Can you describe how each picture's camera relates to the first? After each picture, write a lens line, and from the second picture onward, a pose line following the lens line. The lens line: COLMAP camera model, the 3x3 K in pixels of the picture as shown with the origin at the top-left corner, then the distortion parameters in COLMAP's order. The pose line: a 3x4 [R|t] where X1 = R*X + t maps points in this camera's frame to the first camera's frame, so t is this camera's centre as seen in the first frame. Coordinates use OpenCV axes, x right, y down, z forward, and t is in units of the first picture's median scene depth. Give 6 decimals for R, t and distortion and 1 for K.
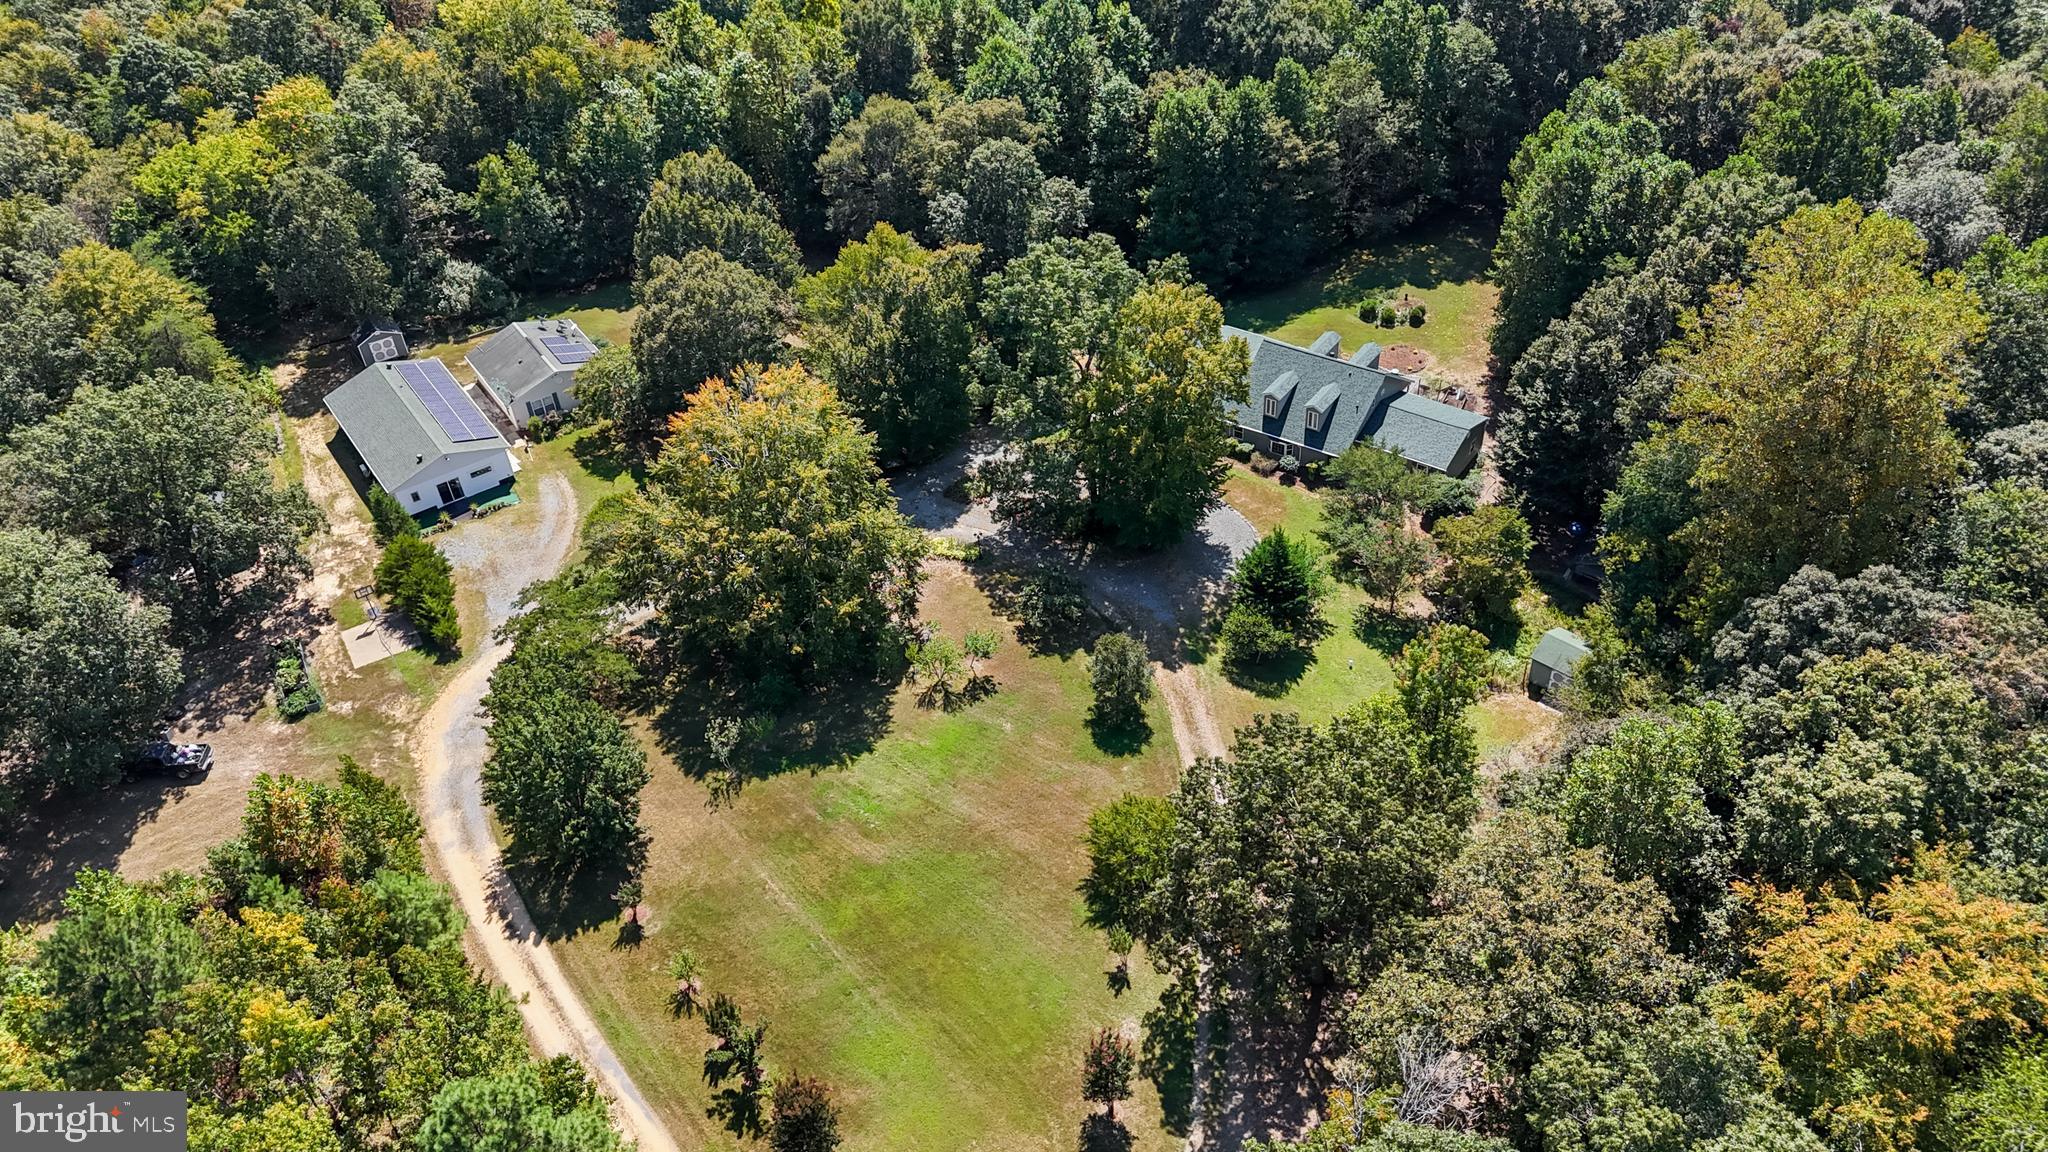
lens RADIAL K [[1524.9, 0, 988.4], [0, 1524.9, 573.5], [0, 0, 1]] dist [0.079828, -0.101709]
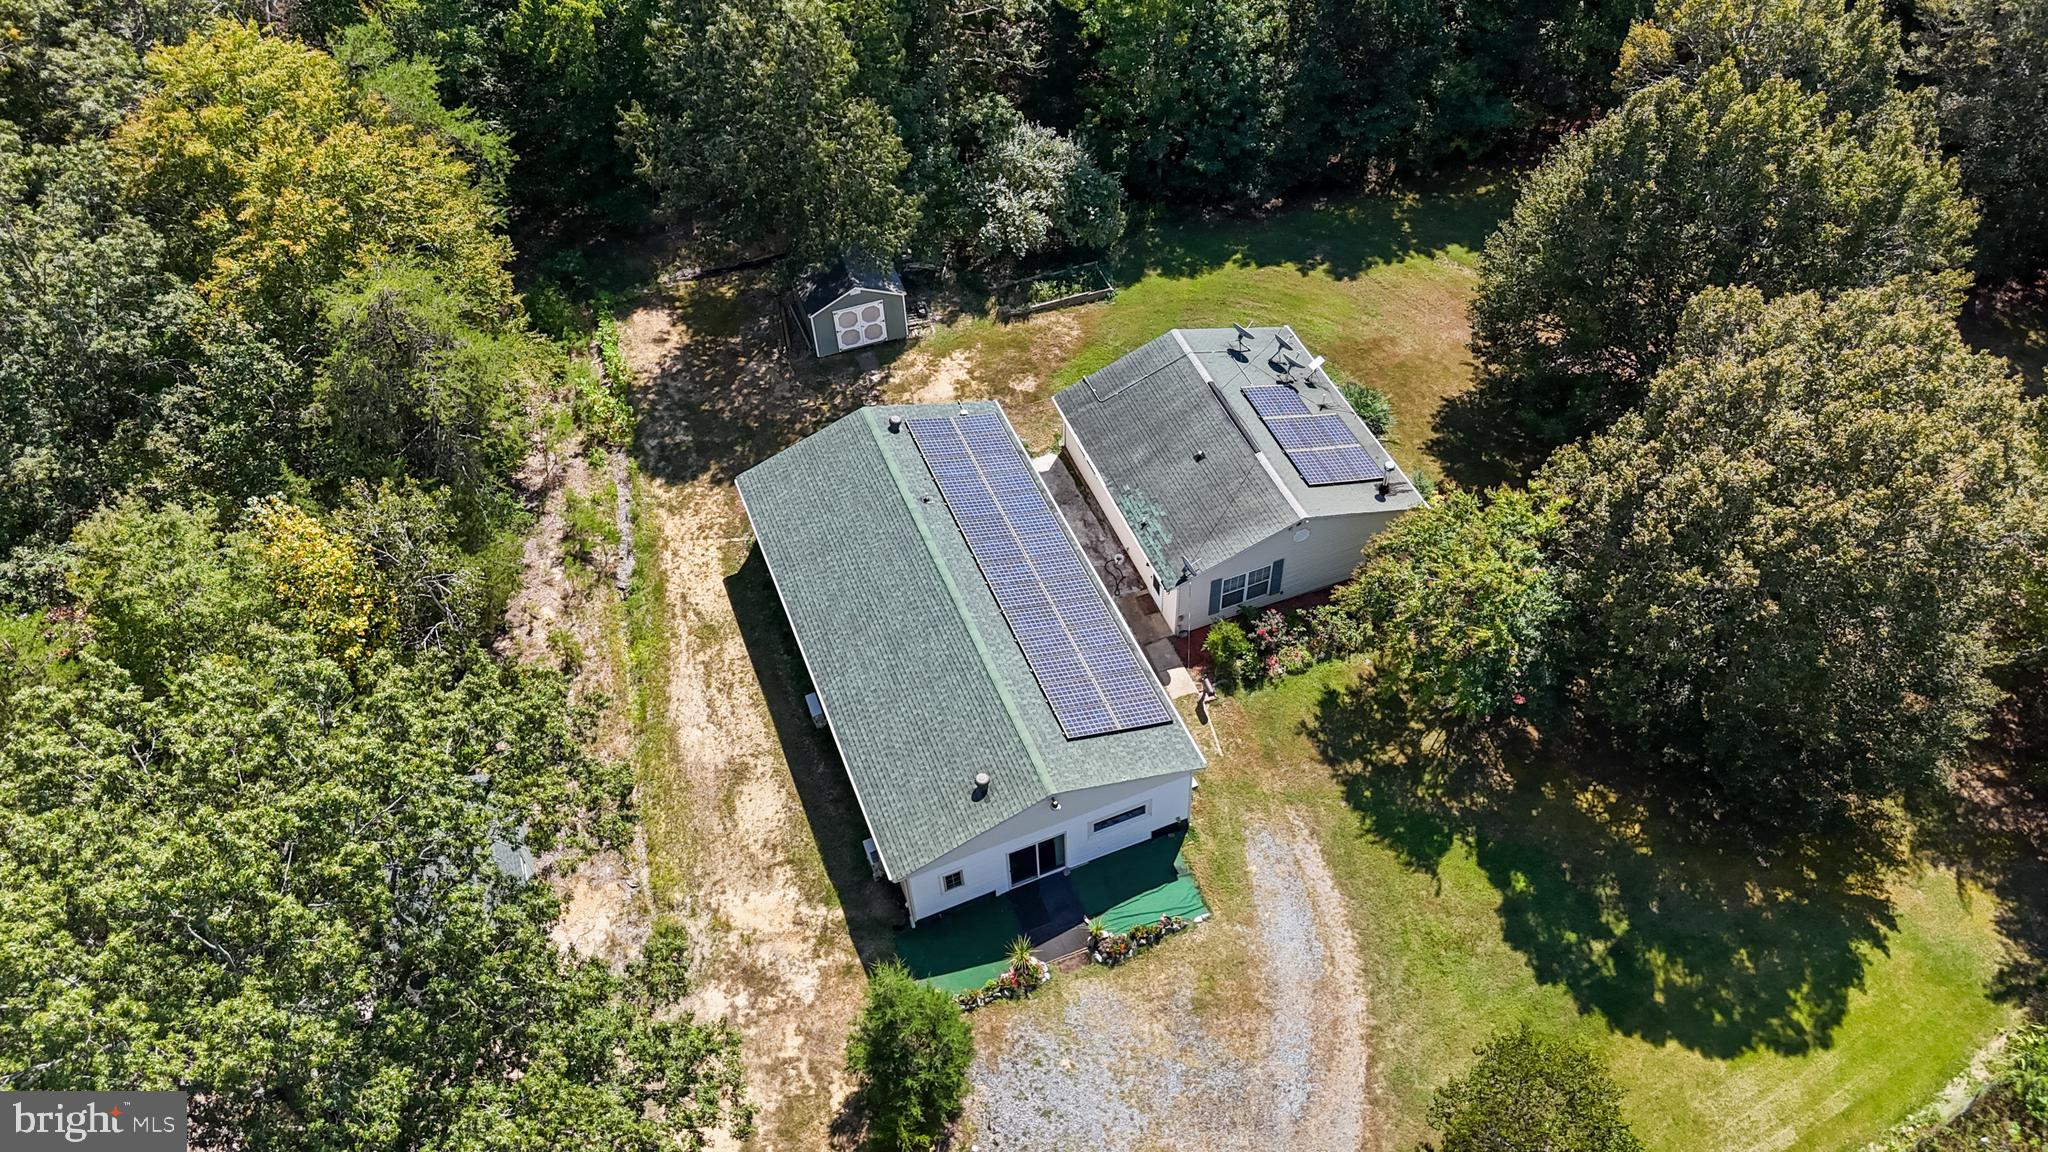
lens RADIAL K [[1524.9, 0, 988.4], [0, 1524.9, 573.5], [0, 0, 1]] dist [0.079828, -0.101709]
pose [[0.971832, 0.192754, -0.135604, -0.325209], [-0.165812, 0.968111, 0.187794, -0.189934], [0.167478, -0.160019, 0.972803, 0.649356]]
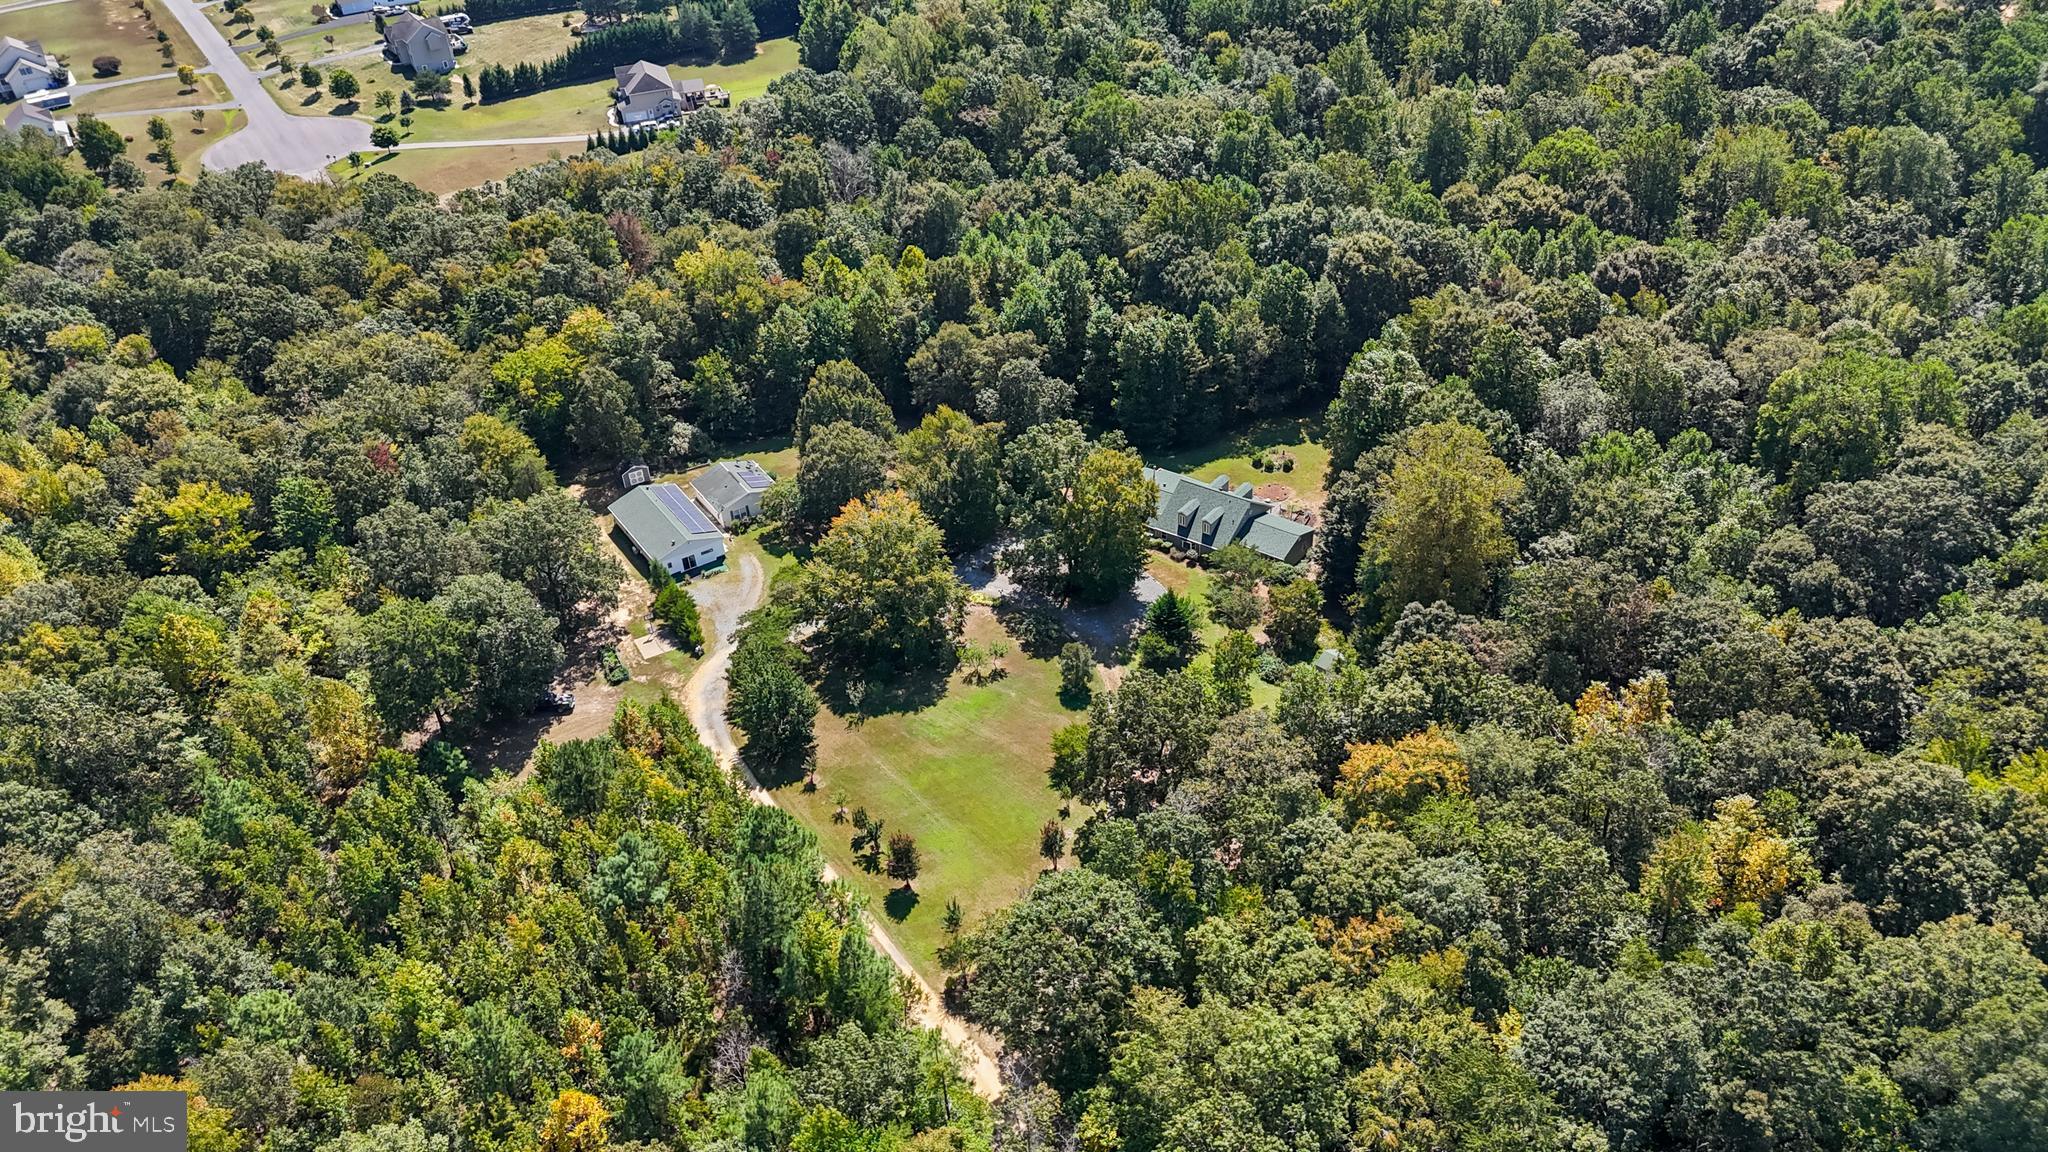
lens RADIAL K [[1524.9, 0, 988.4], [0, 1524.9, 573.5], [0, 0, 1]] dist [0.079828, -0.101709]
pose [[0.999183, 0.016683, -0.036824, 0.039782], [-0.019490, 0.996823, -0.077222, 0.081961], [0.035419, 0.077877, 0.996334, -0.660820]]
